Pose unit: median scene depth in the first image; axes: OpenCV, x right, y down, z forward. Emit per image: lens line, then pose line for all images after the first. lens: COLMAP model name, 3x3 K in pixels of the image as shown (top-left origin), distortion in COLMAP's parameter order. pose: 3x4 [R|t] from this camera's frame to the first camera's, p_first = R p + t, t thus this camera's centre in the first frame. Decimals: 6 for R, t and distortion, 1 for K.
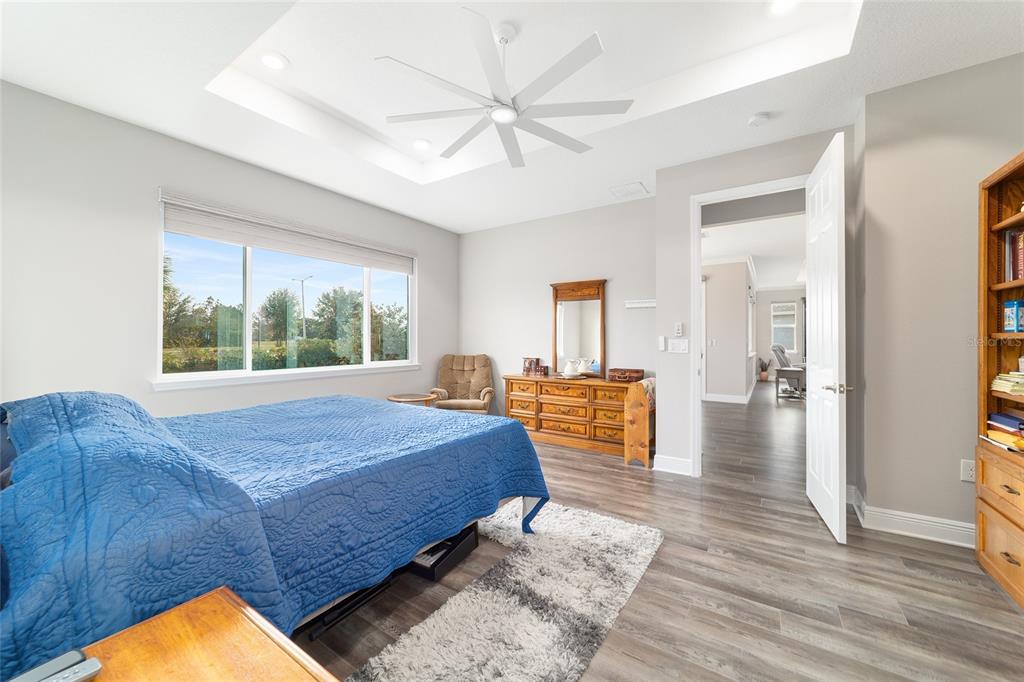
lens RADIAL K [[392.5, 0, 512.2], [0, 392.5, 335.9], [0, 0, 1]] dist [-0.018851, 0.010079]
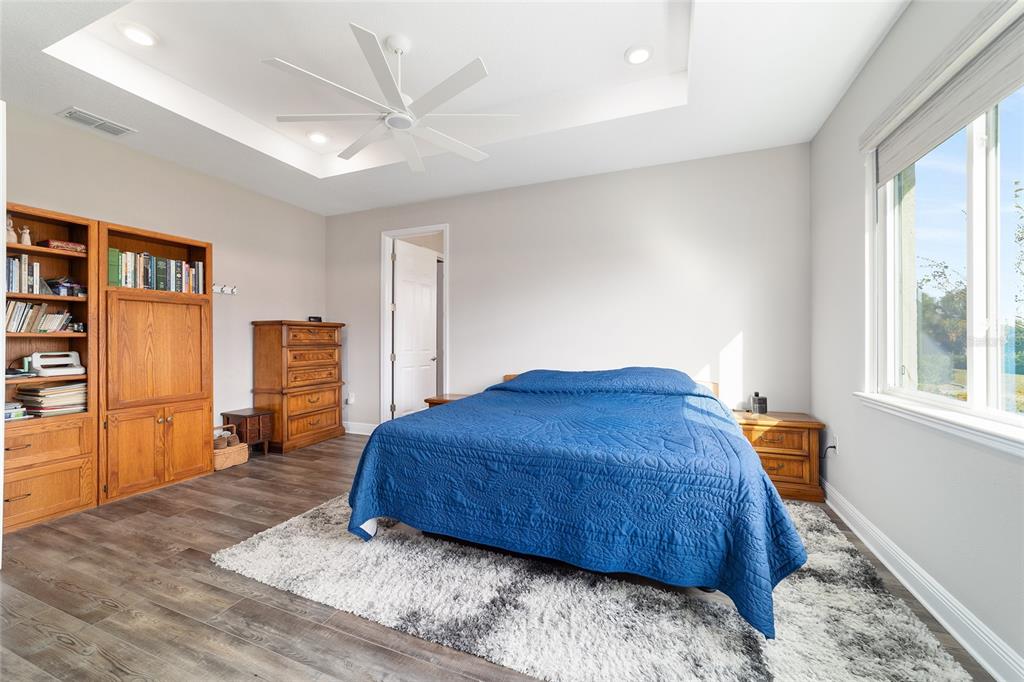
lens RADIAL K [[396.9, 0, 513.2], [0, 396.9, 337.9], [0, 0, 1]] dist [-0.001706, -0.000031]
pose [[-0.978531, -0.001864, -0.206093, -0.129826], [0.000706, 0.999923, -0.012395, 0.027431], [0.206100, -0.012274, -0.978454, 2.636261]]
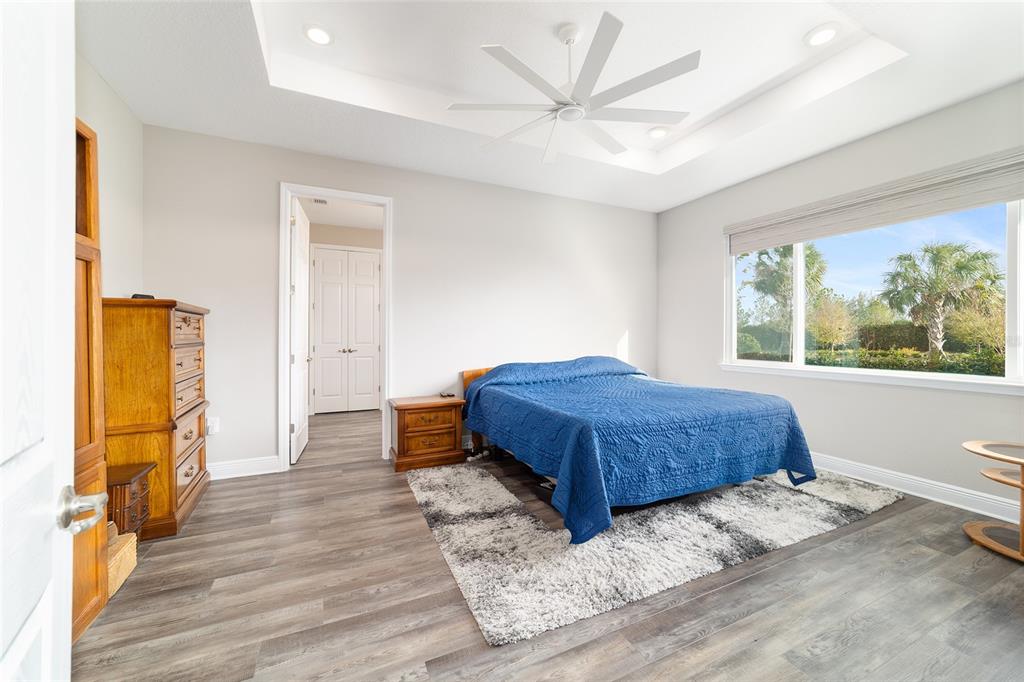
lens RADIAL K [[392.5, 0, 512.2], [0, 392.5, 335.9], [0, 0, 1]] dist [-0.018851, 0.010079]
pose [[-0.515518, -0.000517, -0.856879, 1.176650], [0.006314, 0.999970, -0.004402, 0.026039], [0.856856, -0.007680, -0.515499, 1.758108]]
